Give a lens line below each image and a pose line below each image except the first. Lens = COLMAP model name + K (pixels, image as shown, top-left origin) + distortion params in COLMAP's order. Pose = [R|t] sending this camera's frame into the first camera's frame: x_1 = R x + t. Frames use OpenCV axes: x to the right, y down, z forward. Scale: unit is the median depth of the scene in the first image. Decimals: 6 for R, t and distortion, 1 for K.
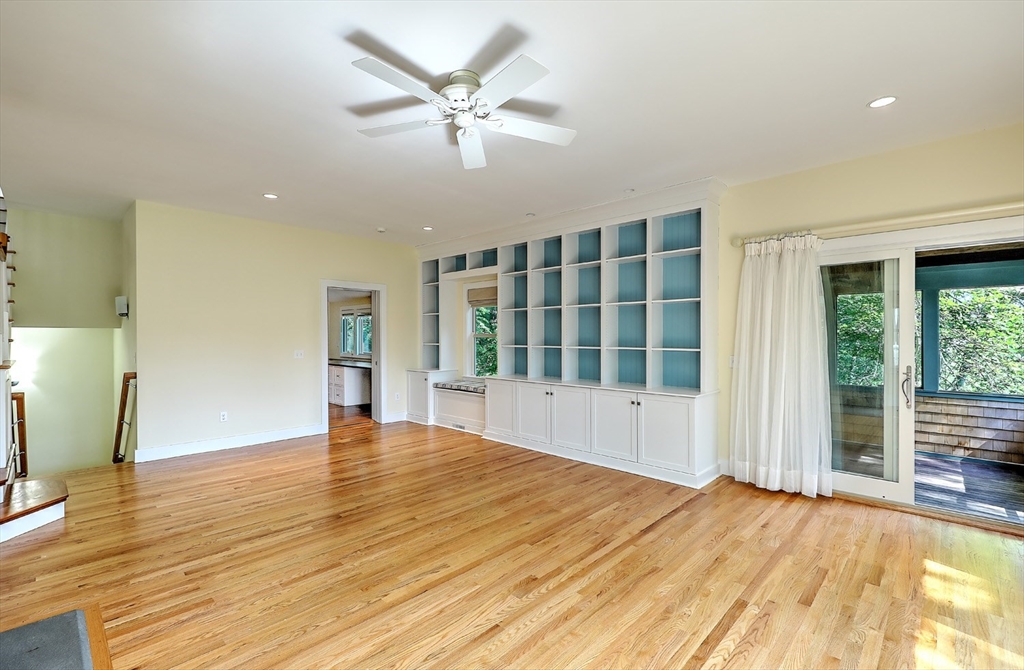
lens RADIAL K [[444.2, 0, 517.4], [0, 444.2, 337.3], [0, 0, 1]] dist [0.001875, 0.000106]
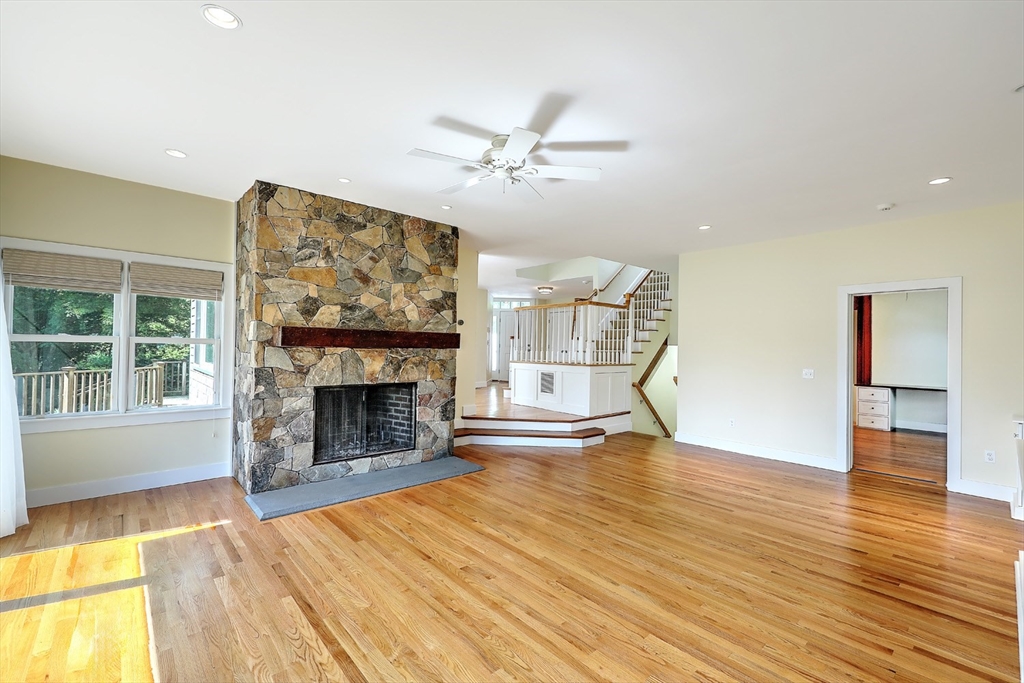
lens RADIAL K [[440.1, 0, 515.0], [0, 440.1, 342.7], [0, 0, 1]] dist [0.002466, -0.000086]
pose [[-0.073891, -0.010577, -0.997210, 0.745887], [-0.021092, 0.999737, -0.009041, -0.006468], [0.997043, 0.020365, -0.074095, 0.772984]]
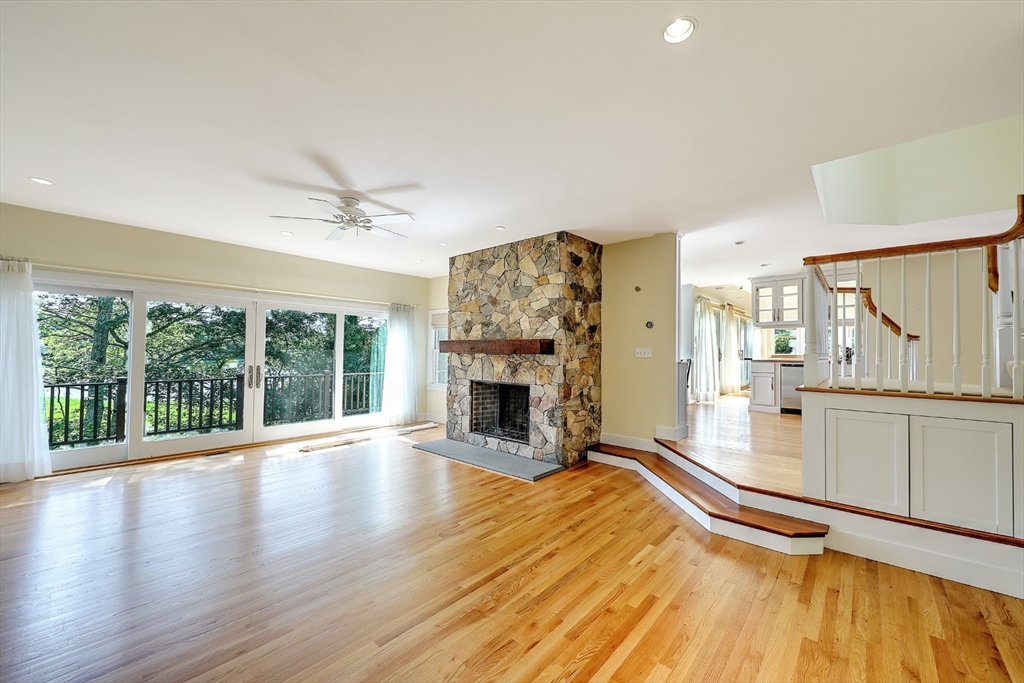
lens RADIAL K [[396.5, 0, 514.1], [0, 396.5, 343.4], [0, 0, 1]] dist [0.002267, 0.000128]
pose [[-0.999283, -0.008993, -0.036791, -0.483226], [-0.008454, 0.999855, -0.014785, -0.012223], [0.036918, -0.014464, -0.999214, 1.736879]]
